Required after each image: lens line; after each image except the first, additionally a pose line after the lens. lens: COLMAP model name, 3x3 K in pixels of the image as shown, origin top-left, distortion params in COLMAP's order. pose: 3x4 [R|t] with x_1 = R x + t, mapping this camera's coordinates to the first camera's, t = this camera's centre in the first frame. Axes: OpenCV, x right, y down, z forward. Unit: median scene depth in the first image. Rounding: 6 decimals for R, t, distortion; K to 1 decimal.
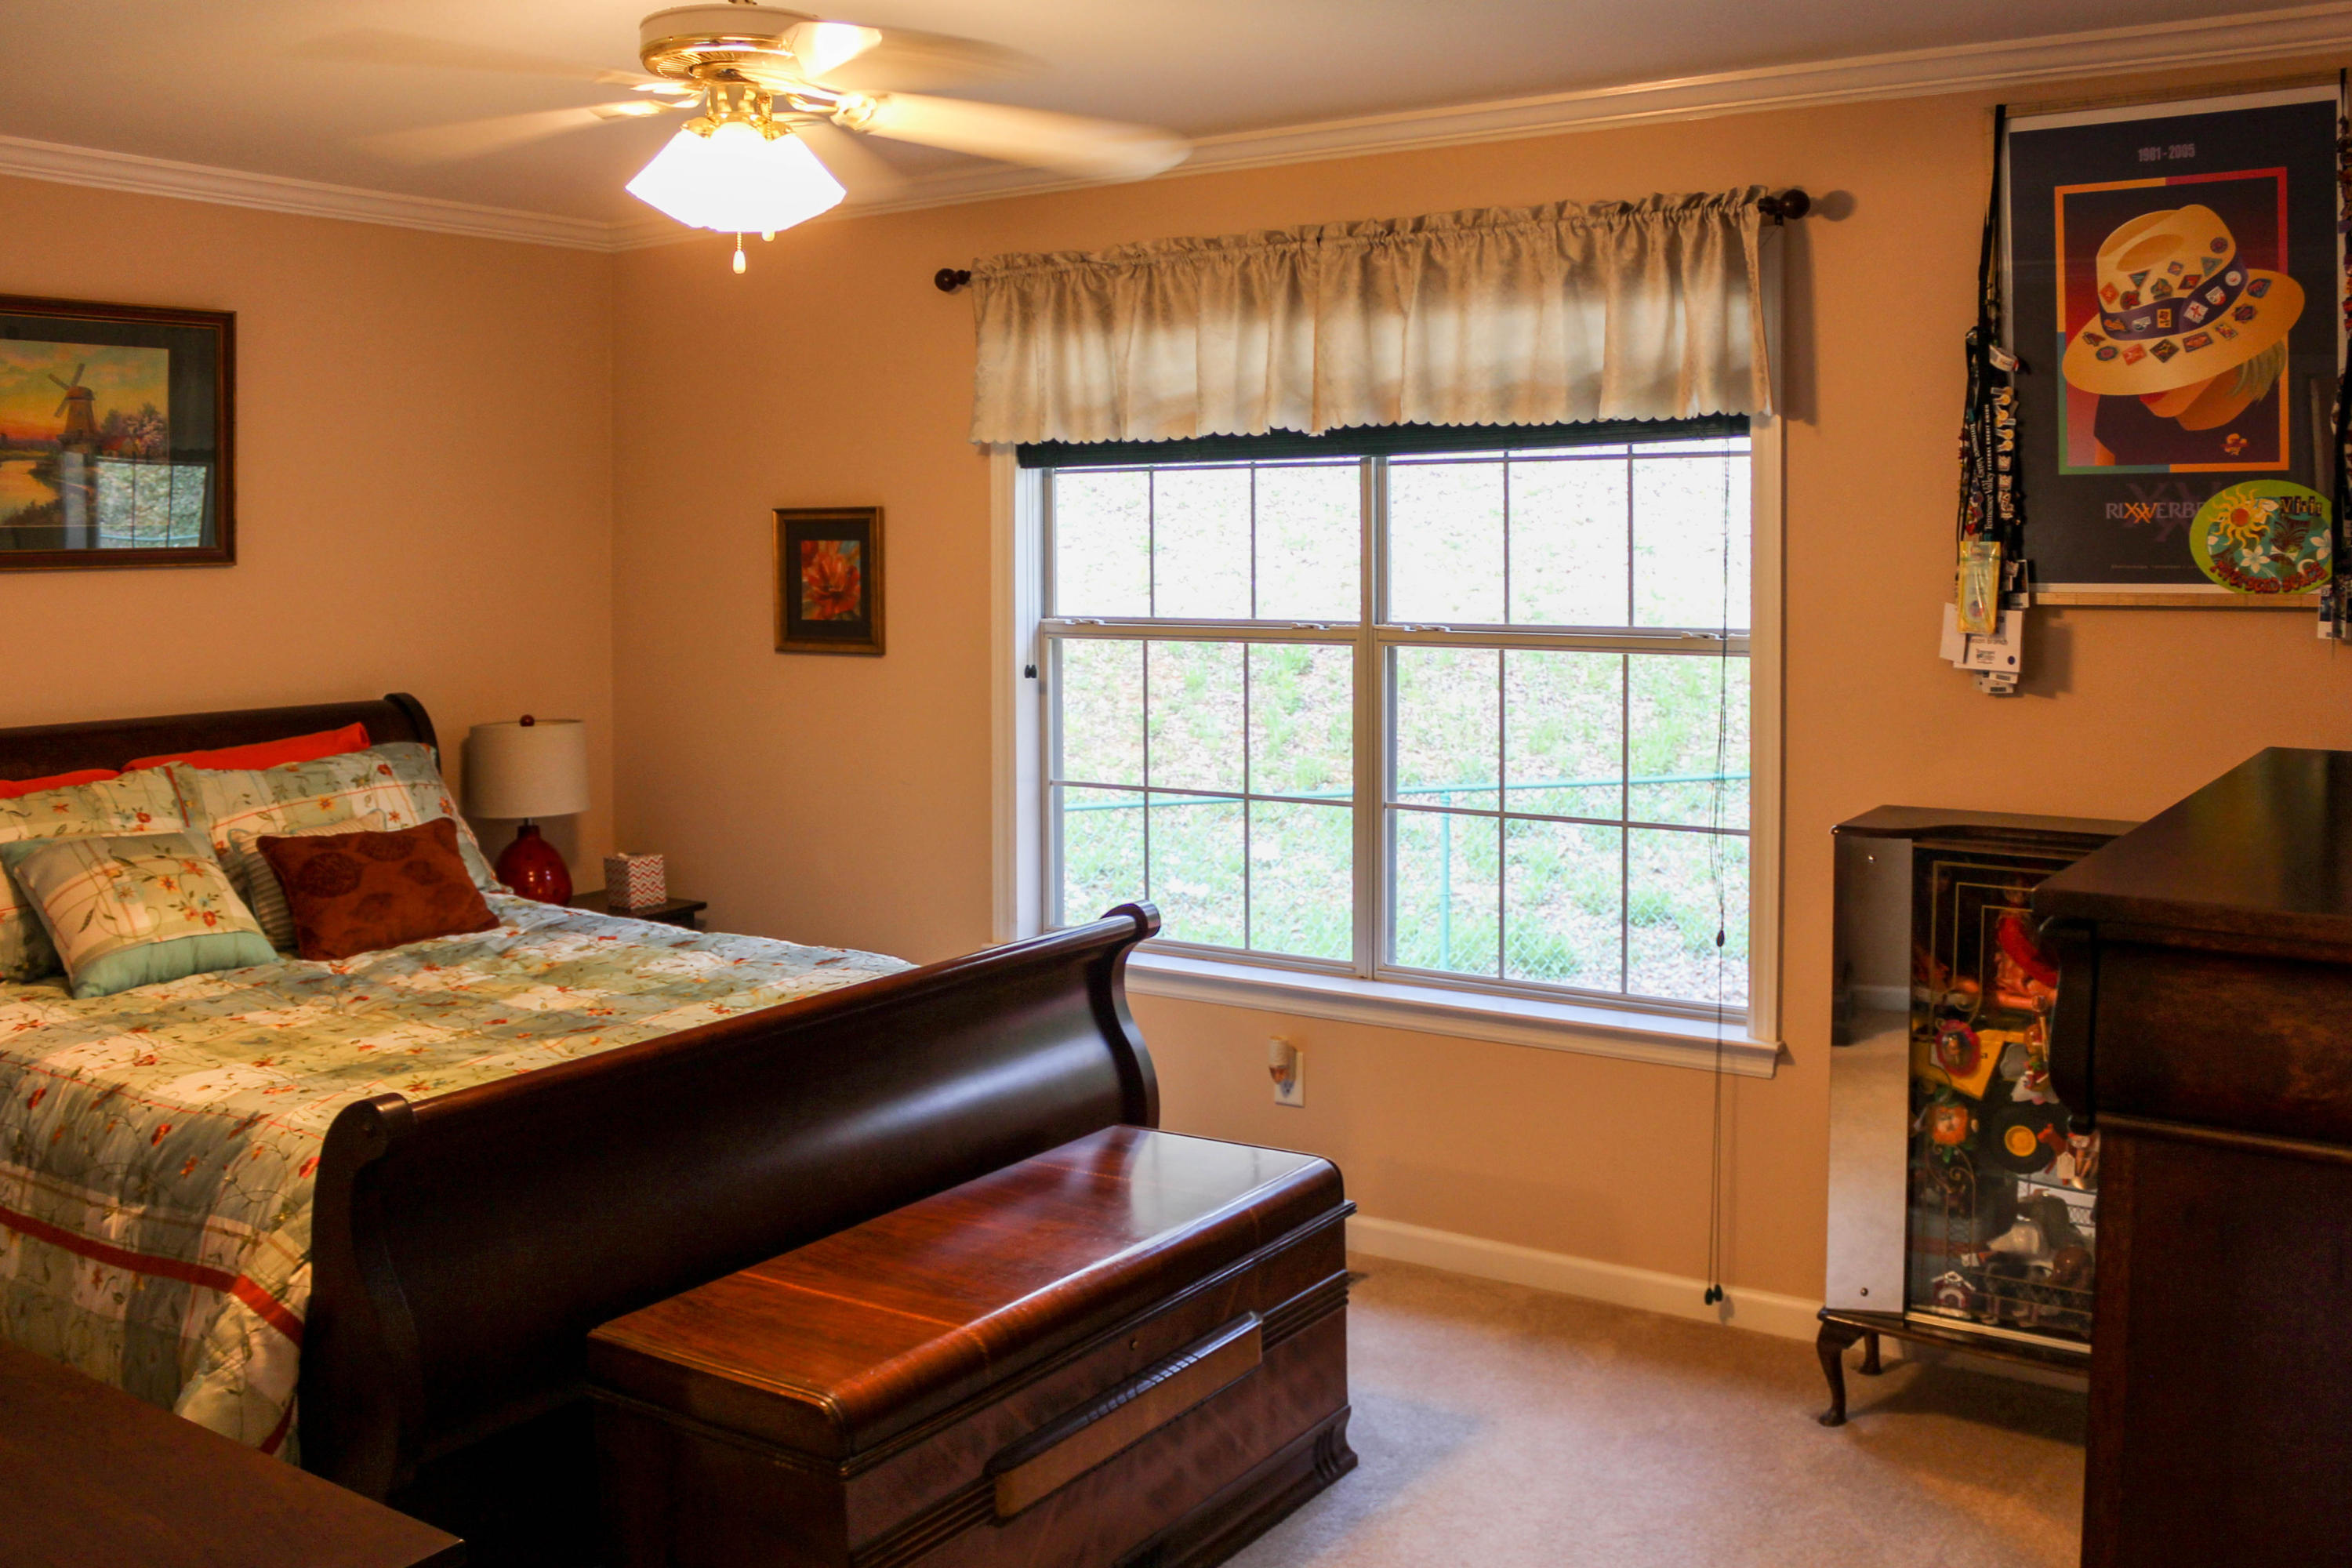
lens RADIAL K [[2051.4, 0, 1176.0], [0, 2051.4, 784.0], [0, 0, 1]] dist [-0.186636, 0.177438]
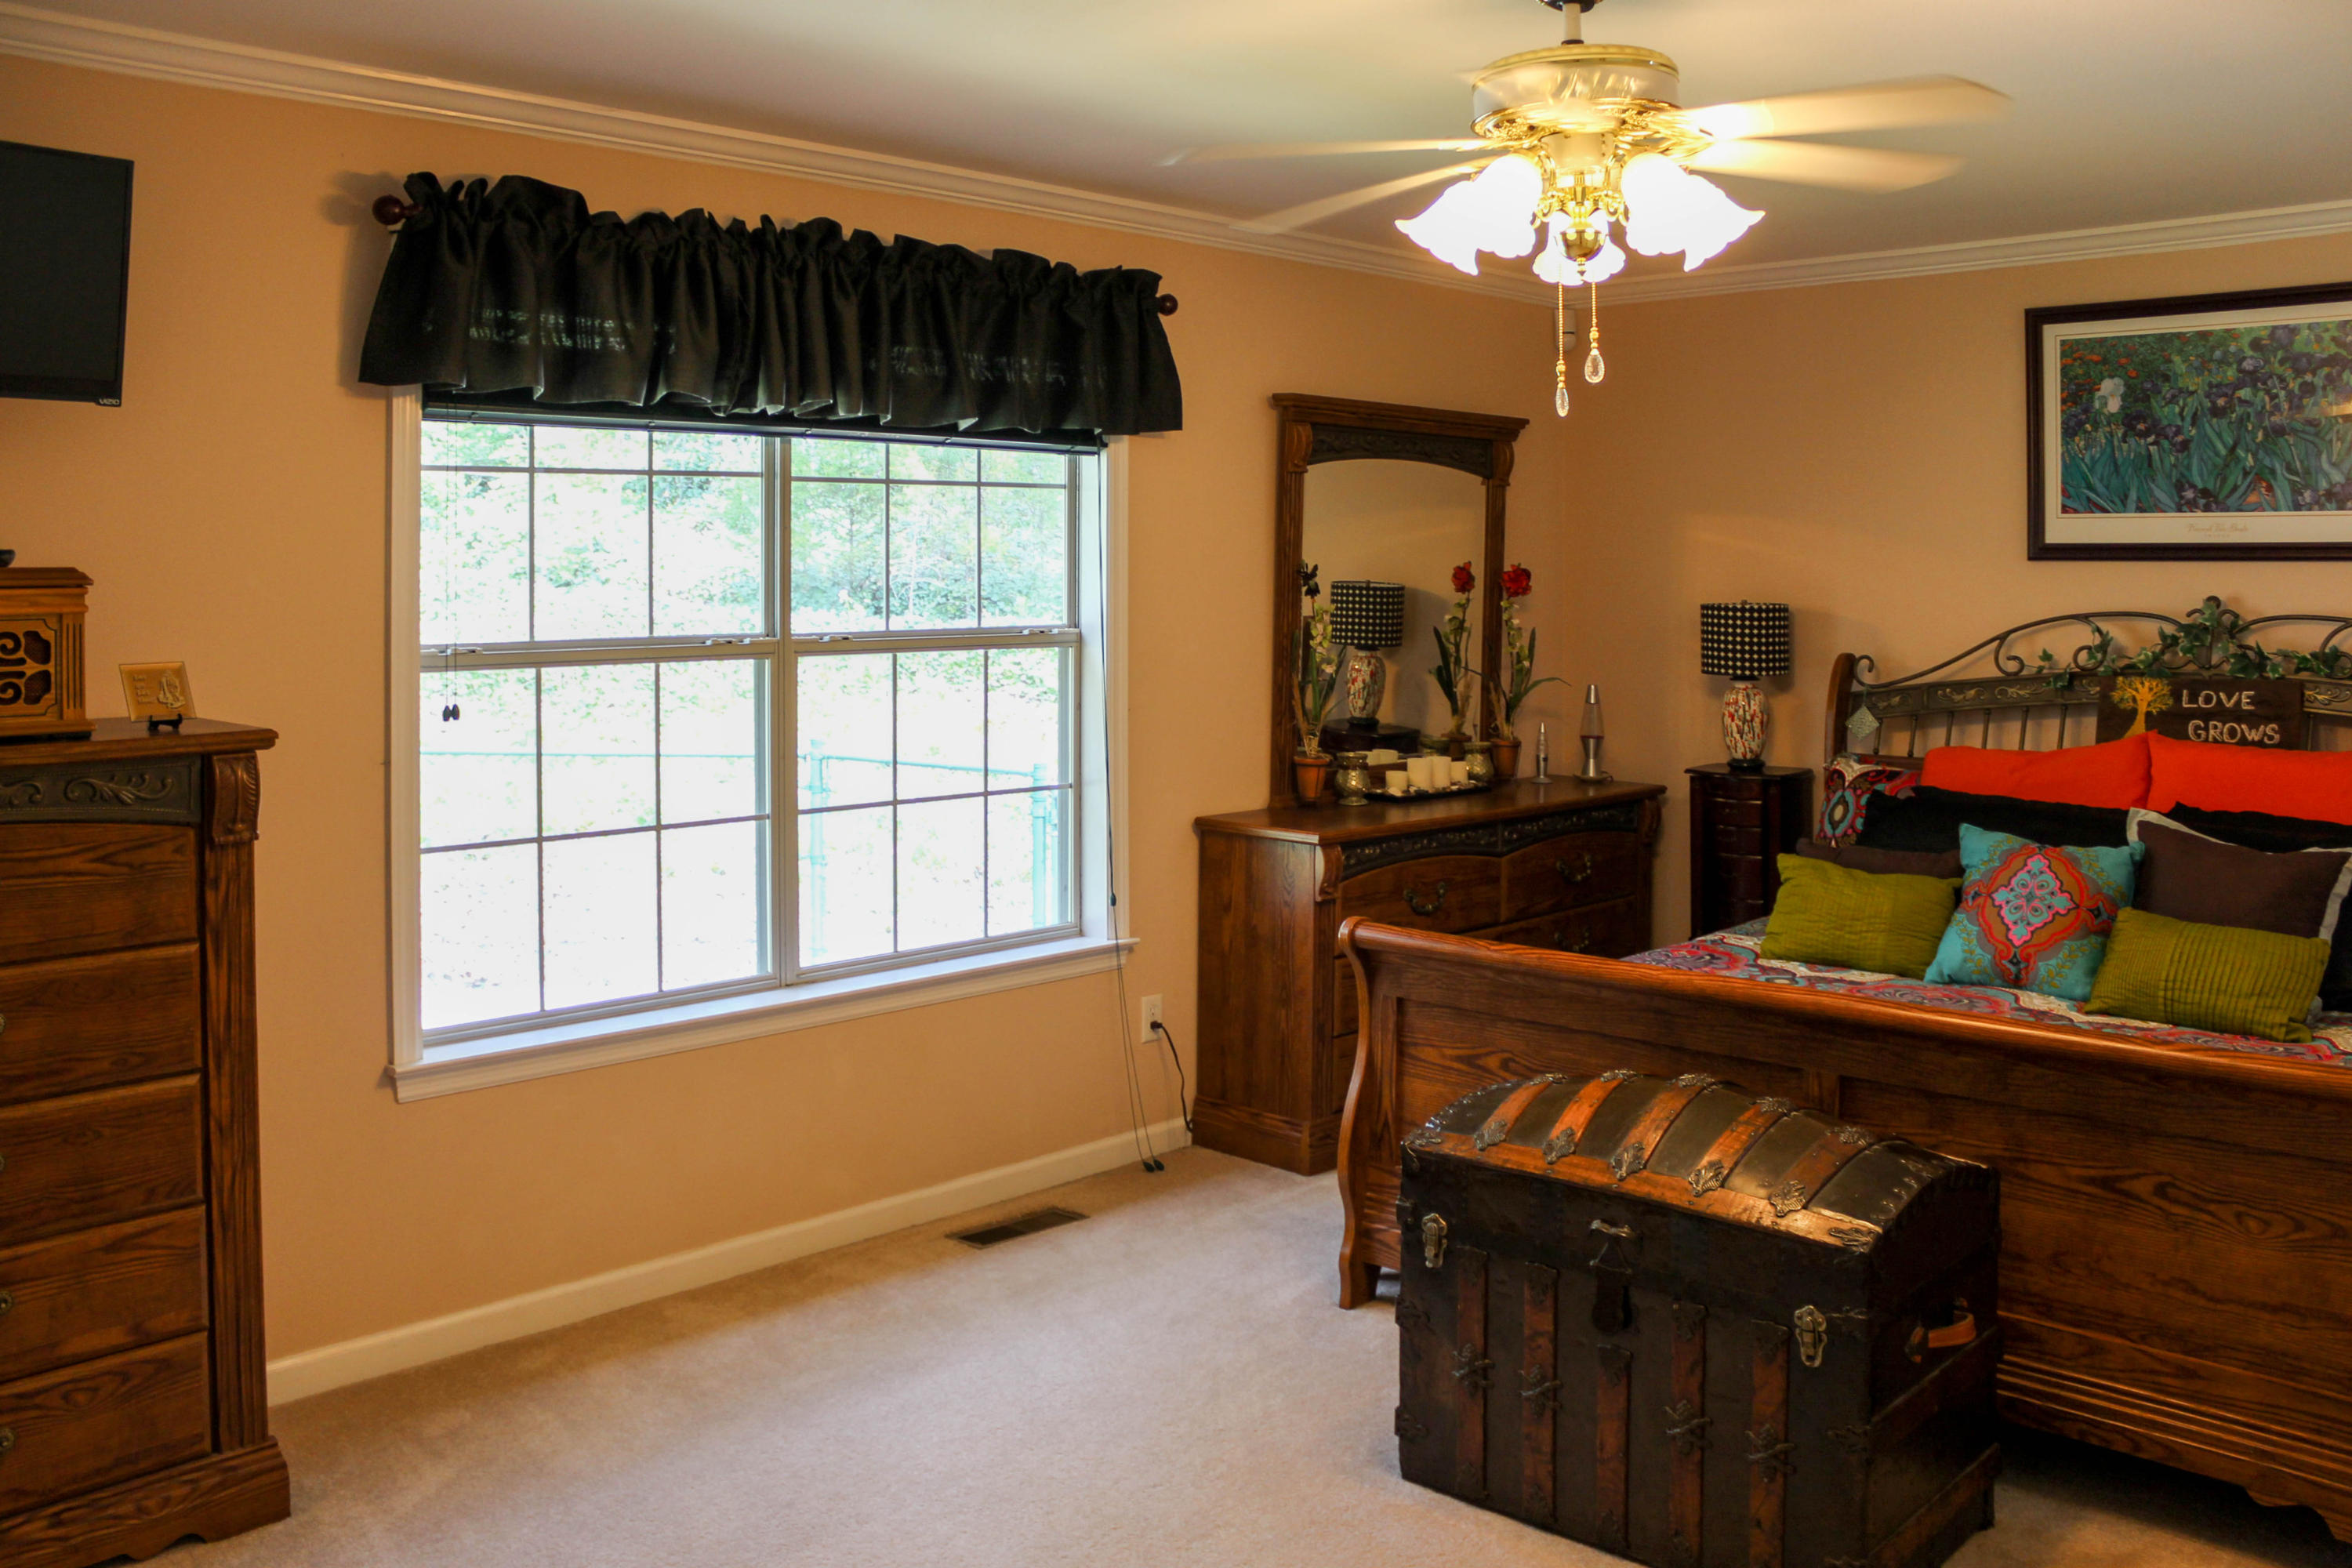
lens RADIAL K [[2051.4, 0, 1176.0], [0, 2051.4, 784.0], [0, 0, 1]] dist [-0.186636, 0.177438]
pose [[0.171311, -0.100676, 0.980060, -0.855834], [0.109734, 0.990525, 0.082570, -0.066357], [-0.979087, 0.093401, 0.180736, 0.621520]]
